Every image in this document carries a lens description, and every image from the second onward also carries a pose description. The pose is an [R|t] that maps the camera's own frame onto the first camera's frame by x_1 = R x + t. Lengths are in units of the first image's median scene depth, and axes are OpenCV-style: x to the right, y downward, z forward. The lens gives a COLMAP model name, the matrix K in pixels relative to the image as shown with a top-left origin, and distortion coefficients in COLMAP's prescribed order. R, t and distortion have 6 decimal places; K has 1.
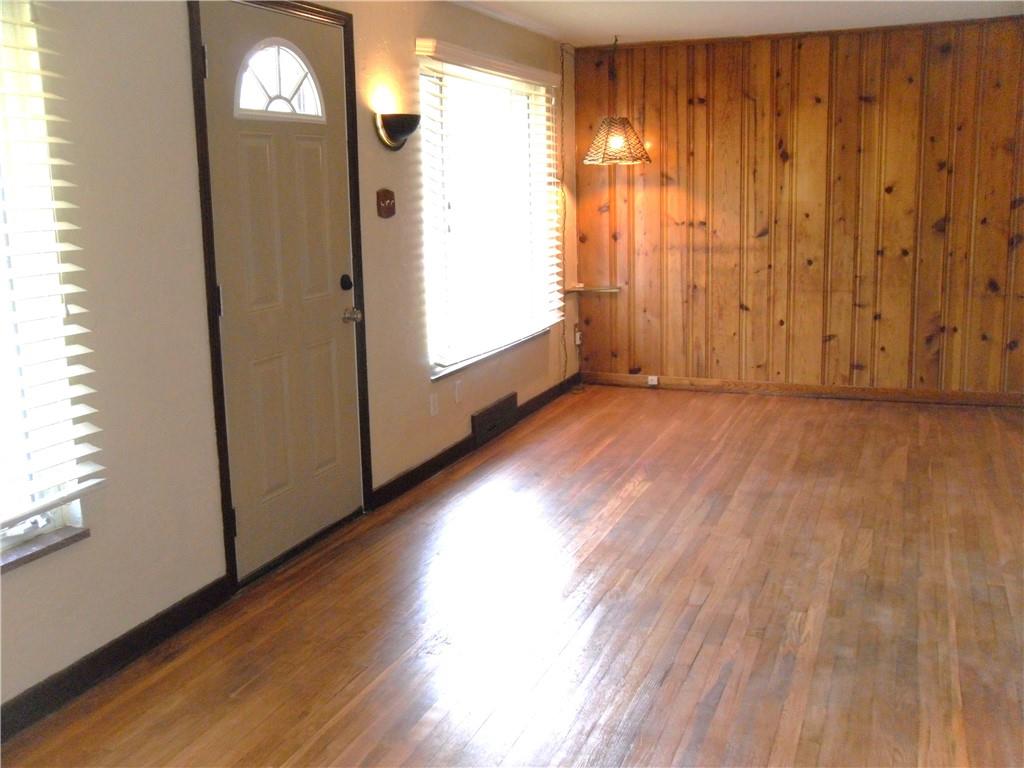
lens RADIAL K [[1026.1, 0, 520.2], [0, 1026.1, 361.1], [0, 0, 1]] dist [-0.092599, 0.200299]
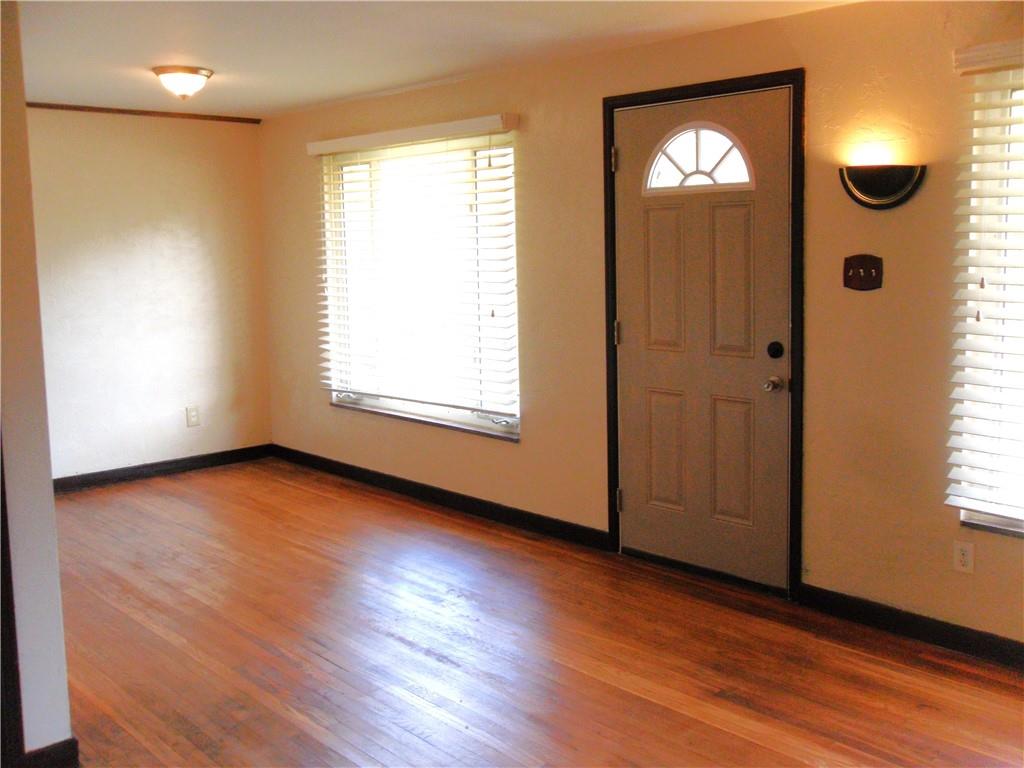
lens RADIAL K [[1026.1, 0, 520.2], [0, 1026.1, 361.1], [0, 0, 1]] dist [-0.092599, 0.200299]
pose [[-0.451765, 0.135722, -0.881753, 0.897432], [-0.122237, 0.969622, 0.211875, -0.274887], [0.883723, 0.203500, -0.421451, 1.361583]]
